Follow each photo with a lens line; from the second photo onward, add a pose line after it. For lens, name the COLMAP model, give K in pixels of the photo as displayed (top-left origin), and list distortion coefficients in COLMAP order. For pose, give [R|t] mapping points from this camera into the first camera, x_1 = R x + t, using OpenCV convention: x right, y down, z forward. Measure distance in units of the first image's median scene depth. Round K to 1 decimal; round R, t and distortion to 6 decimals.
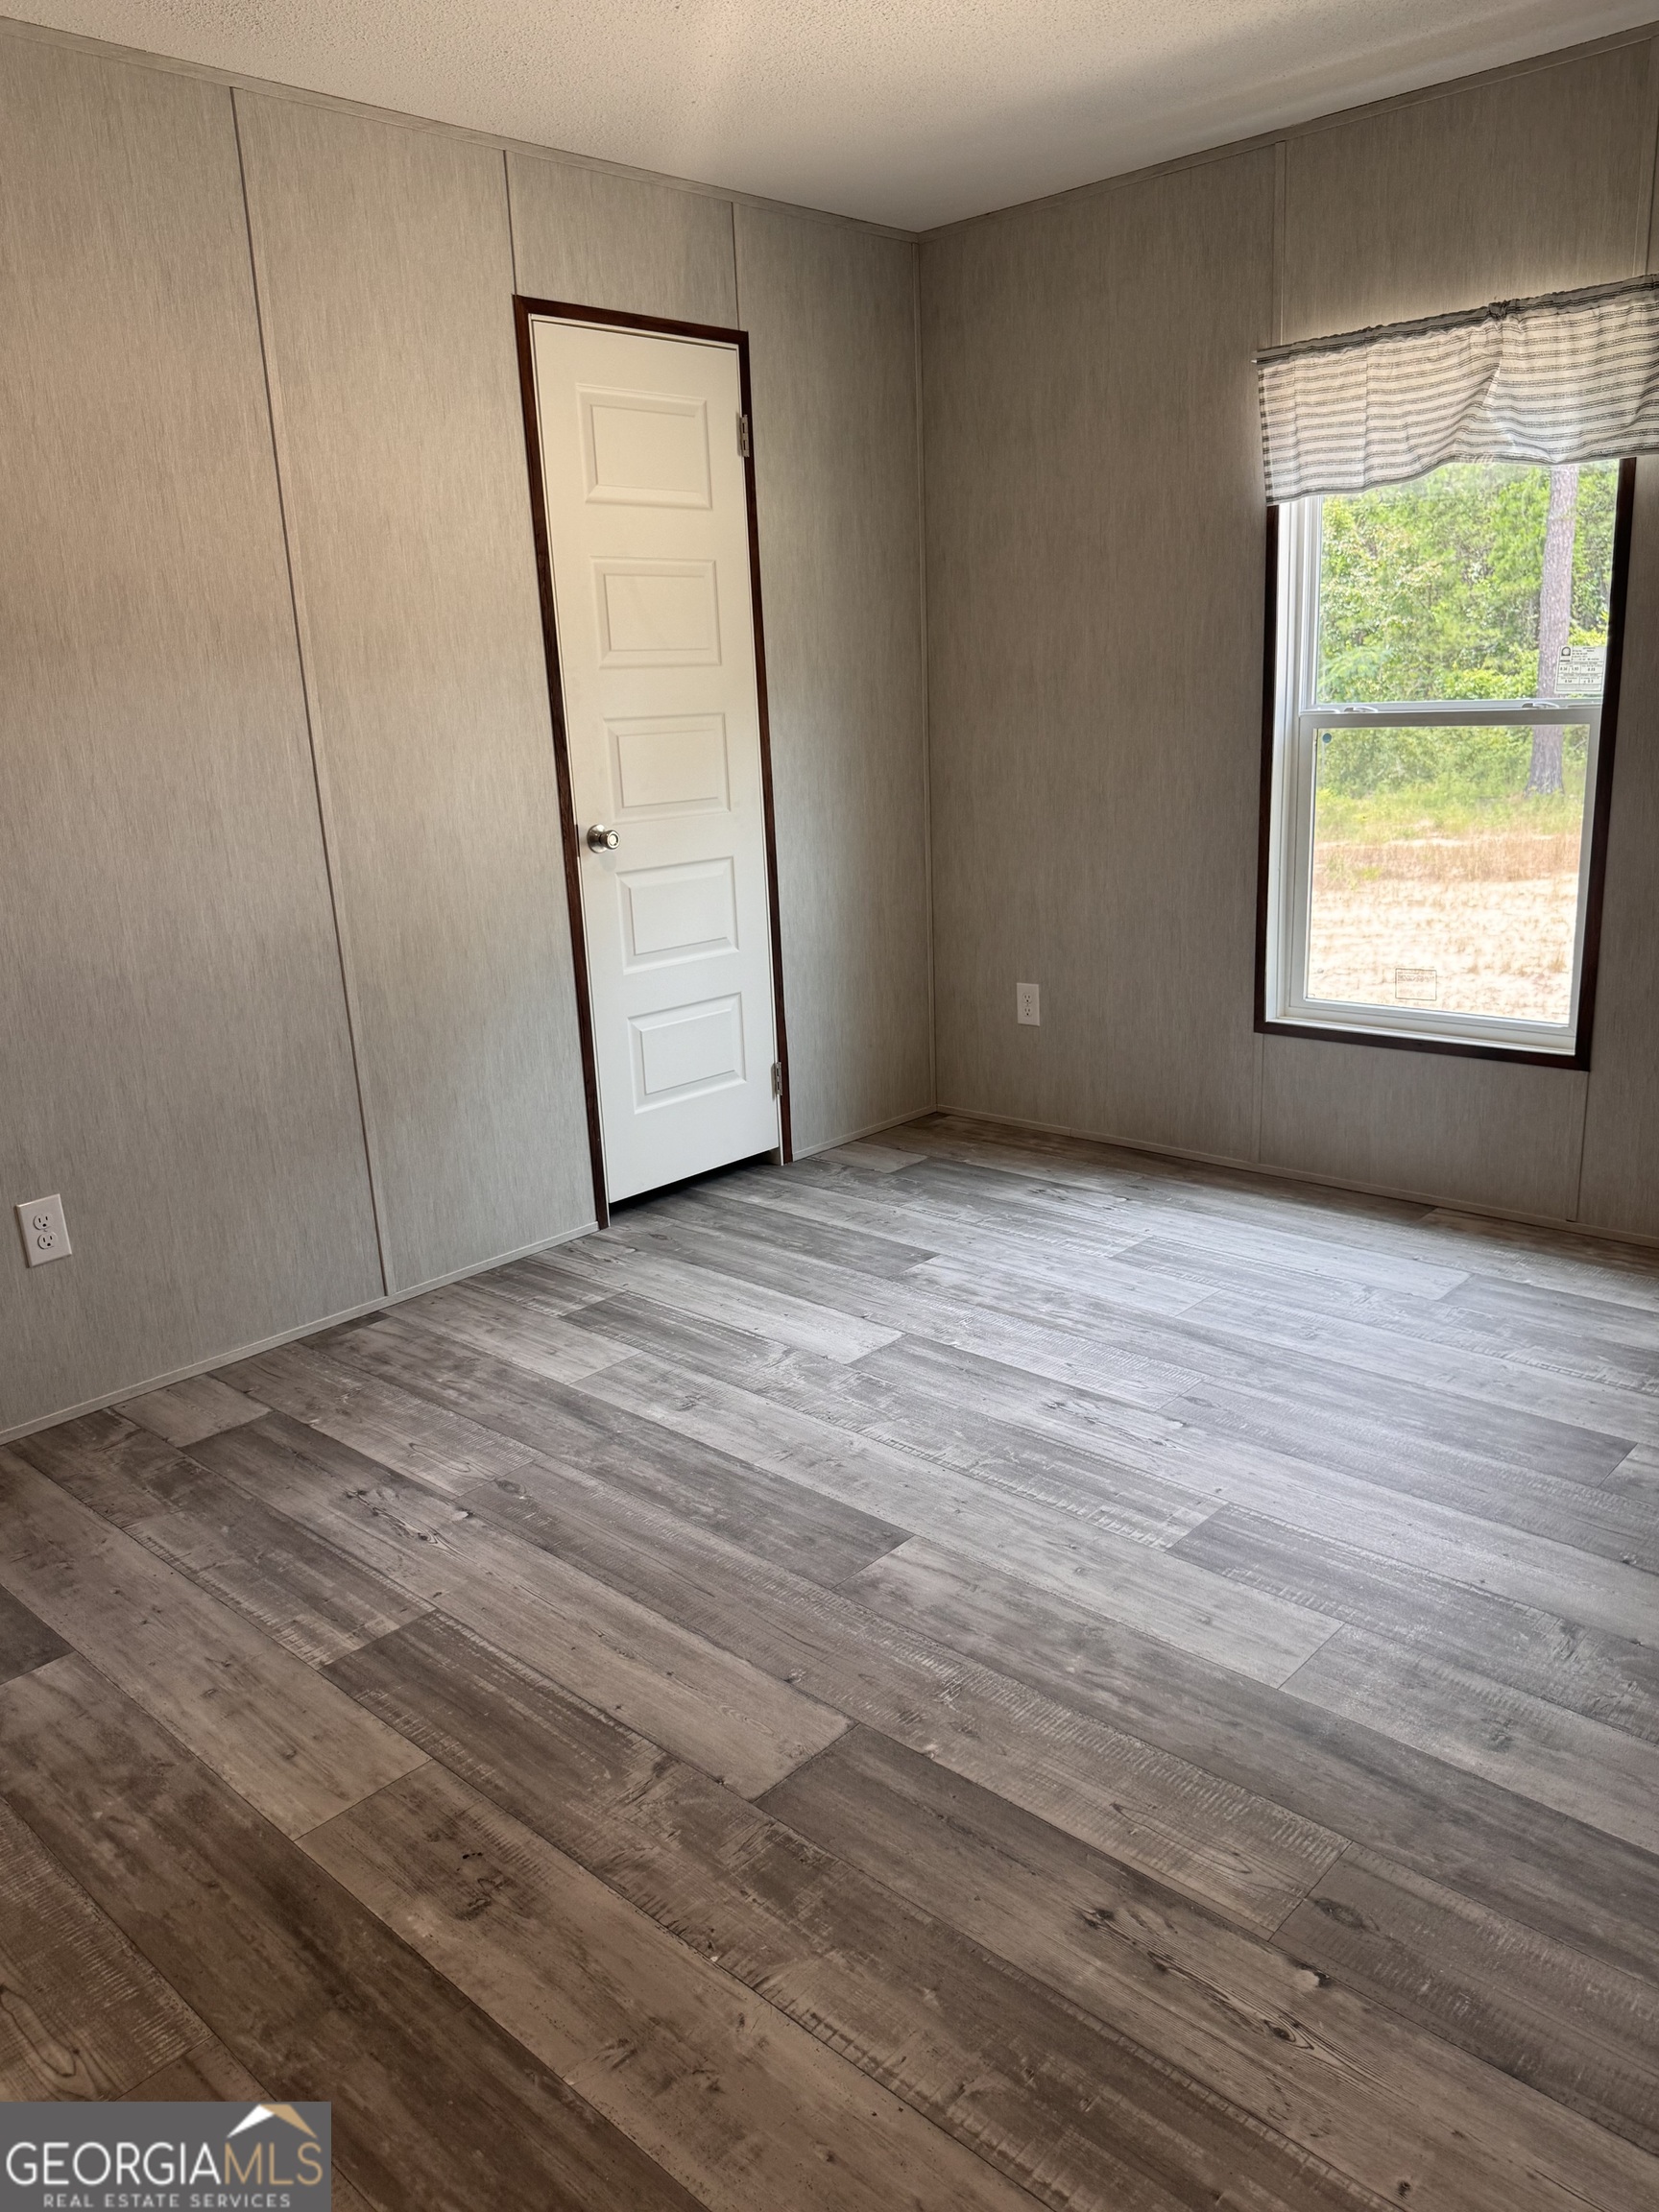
lens RADIAL K [[1613.4, 0, 857.4], [0, 1613.4, 1067.4], [0, 0, 1]] dist [0.085463, -0.100649]
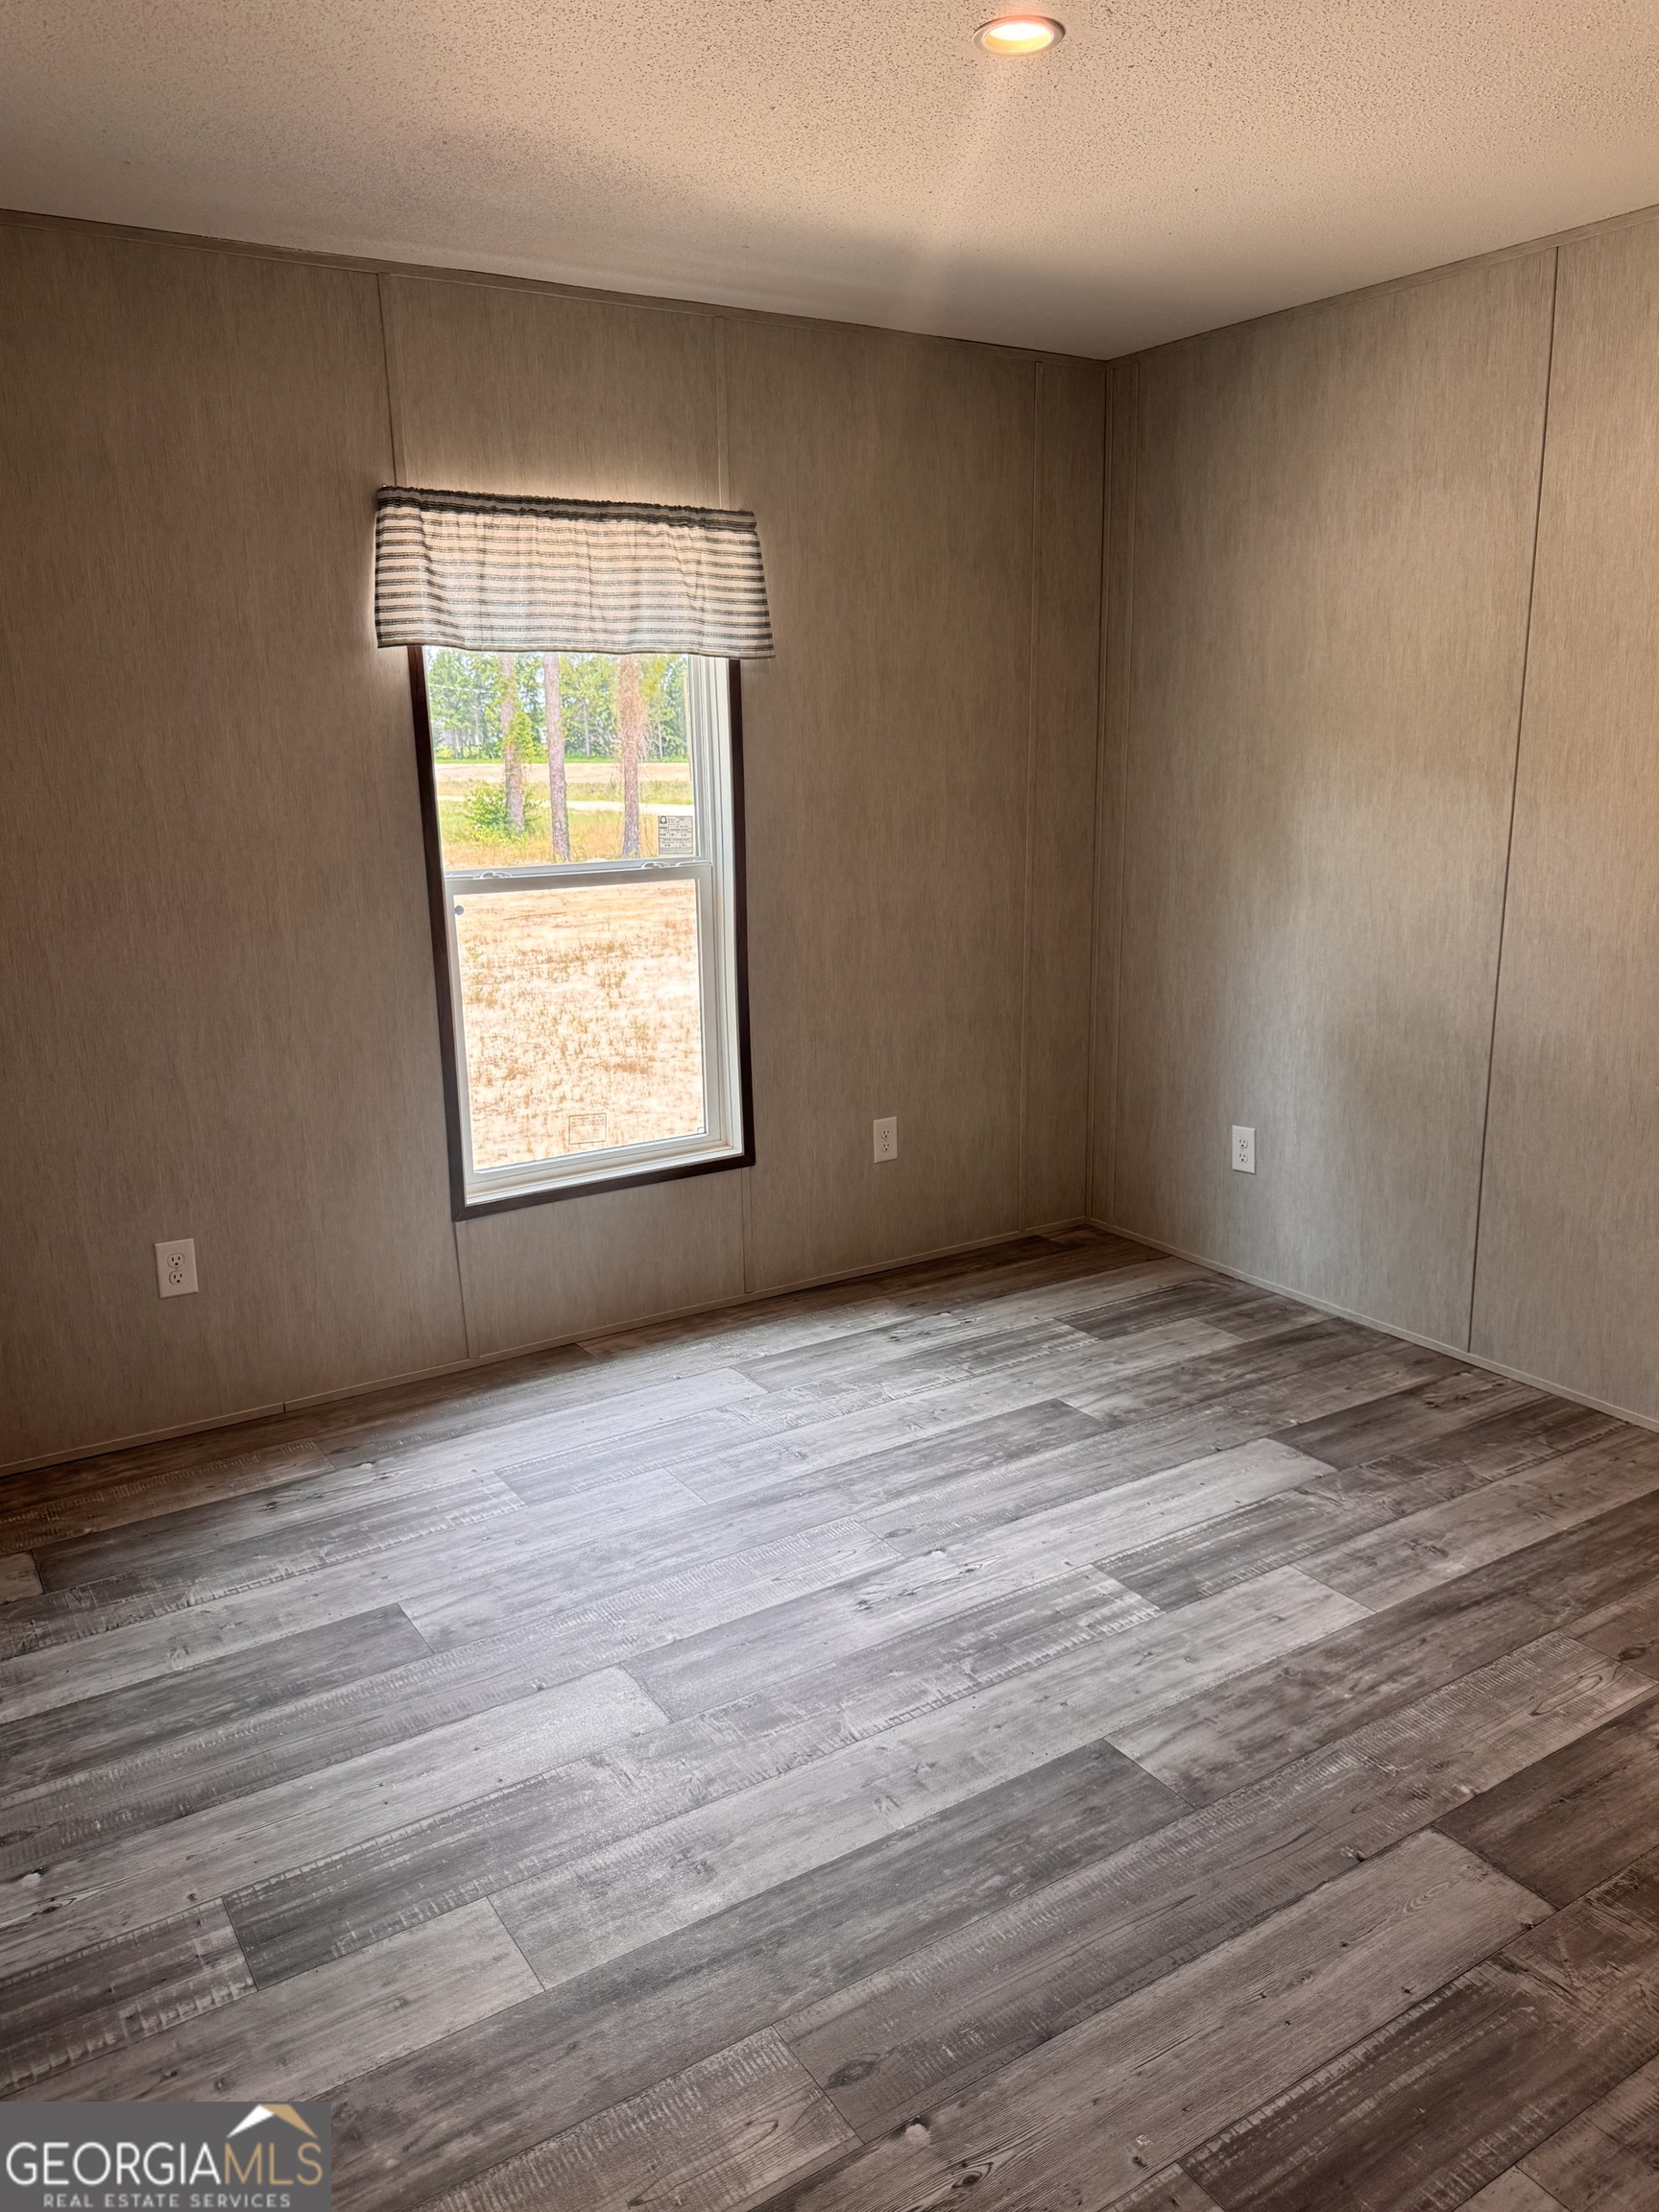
lens RADIAL K [[1613.4, 0, 857.4], [0, 1613.4, 1067.4], [0, 0, 1]] dist [0.085463, -0.100649]
pose [[0.253309, -0.162789, 0.953590, -0.636254], [0.238438, 0.965835, 0.101541, -0.165853], [-0.937540, 0.201651, 0.283470, 0.590109]]
